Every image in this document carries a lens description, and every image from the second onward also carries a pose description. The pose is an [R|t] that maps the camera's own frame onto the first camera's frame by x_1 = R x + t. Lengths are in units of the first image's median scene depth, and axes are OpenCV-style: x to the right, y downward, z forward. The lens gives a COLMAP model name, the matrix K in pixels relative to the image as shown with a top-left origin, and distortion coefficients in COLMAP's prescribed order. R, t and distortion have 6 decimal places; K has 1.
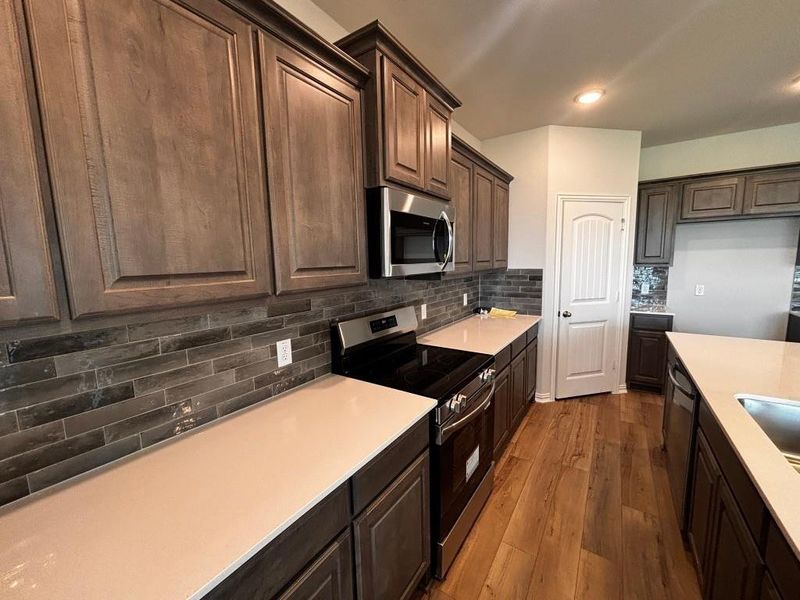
lens RADIAL K [[319.9, 0, 400.4], [0, 319.9, 298.9], [0, 0, 1]] dist [0.000925, -0.000051]
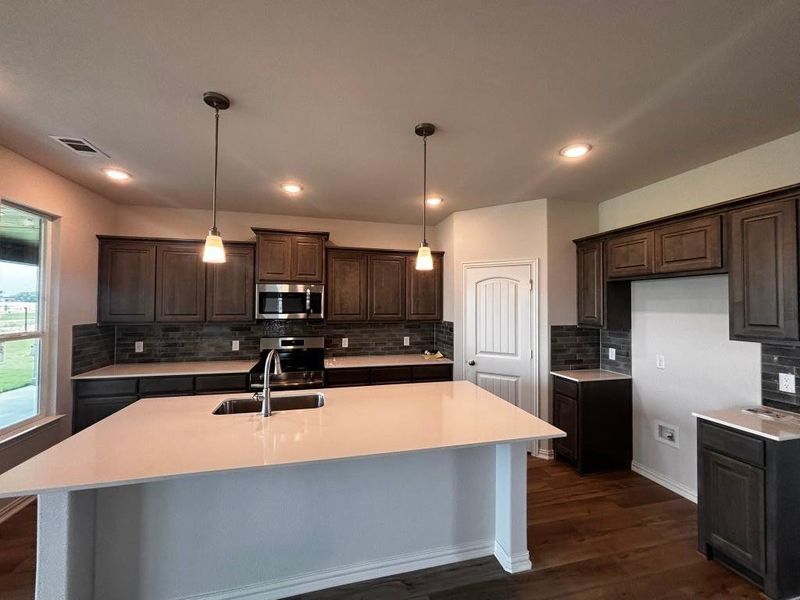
lens RADIAL K [[319.9, 0, 397.2], [0, 319.9, 299.3], [0, 0, 1]] dist [0.000925, -0.000051]
pose [[0.744372, 0.013900, -0.667620, 1.138866], [-0.102332, 0.990349, -0.093477, -0.046205], [0.659877, 0.137900, 0.738610, -0.060695]]
